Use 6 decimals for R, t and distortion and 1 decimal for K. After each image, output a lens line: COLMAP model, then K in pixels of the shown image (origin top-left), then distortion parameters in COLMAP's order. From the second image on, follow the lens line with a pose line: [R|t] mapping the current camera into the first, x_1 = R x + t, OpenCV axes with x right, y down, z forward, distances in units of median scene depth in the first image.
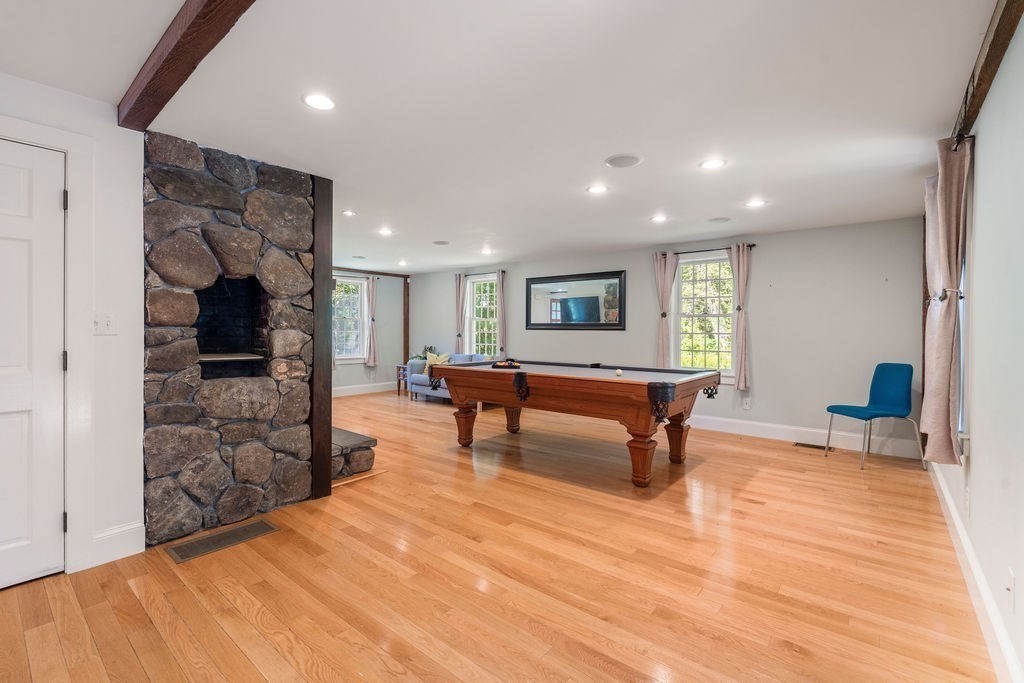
lens RADIAL K [[449.3, 0, 511.0], [0, 449.3, 331.9], [0, 0, 1]] dist [-0.004770, 0.001369]
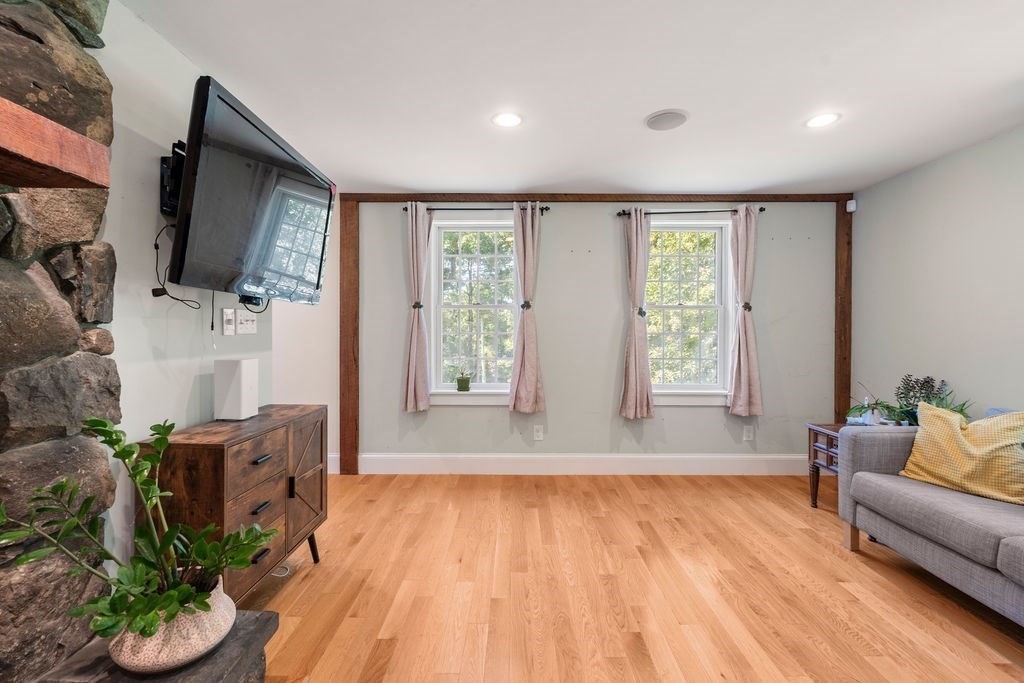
lens RADIAL K [[449.3, 0, 509.5], [0, 449.3, 334.6], [0, 0, 1]] dist [-0.004770, 0.001369]
pose [[0.626899, 0.002112, -0.779097, -0.242565], [-0.000395, 0.999997, 0.002394, -0.003536], [0.779100, -0.001193, 0.626898, 1.160272]]
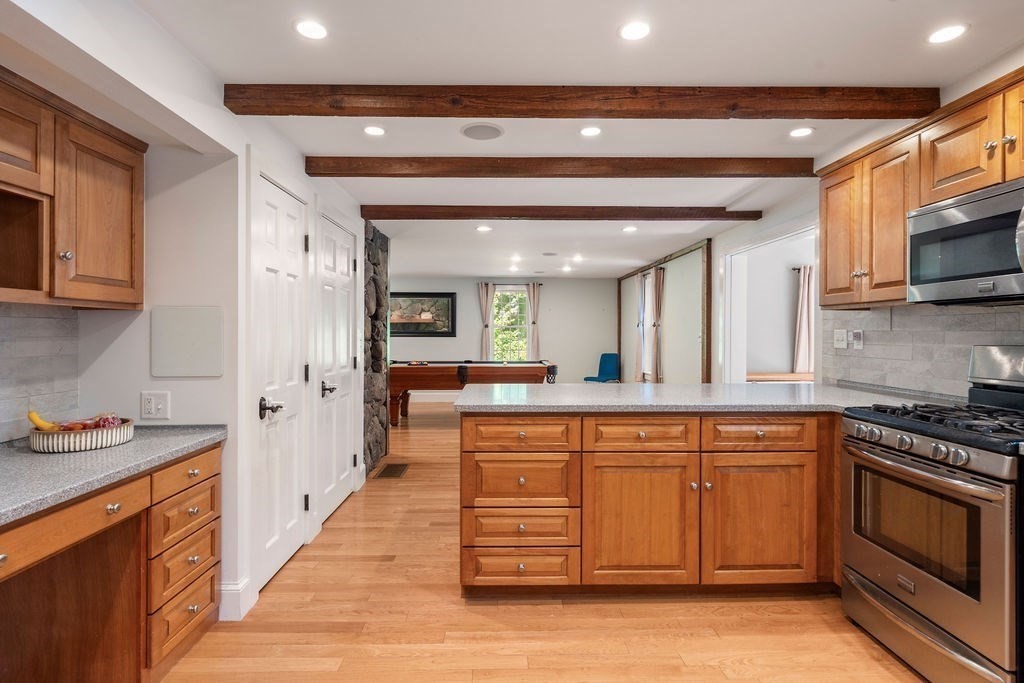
lens RADIAL K [[523.0, 0, 510.7], [0, 523.0, 333.1], [0, 0, 1]] dist [-0.003656, 0.002684]
pose [[0.755796, -0.004313, 0.654792, -0.983488], [0.005331, 0.999986, 0.000434, -0.022889], [-0.654785, 0.003163, 0.755809, -0.449431]]
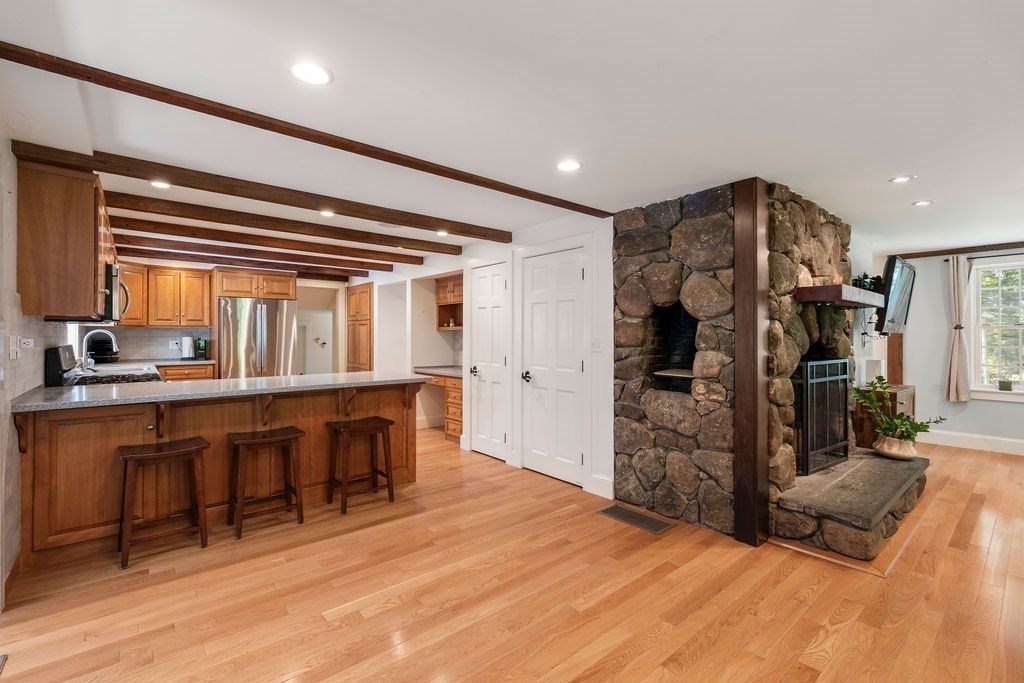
lens RADIAL K [[449.3, 0, 514.1], [0, 449.3, 334.0], [0, 0, 1]] dist [-0.004770, 0.001369]
pose [[-0.173362, -0.008658, -0.984820, 0.413523], [-0.003849, 0.999960, -0.008114, -0.024610], [0.984851, 0.002384, -0.173389, 0.557896]]
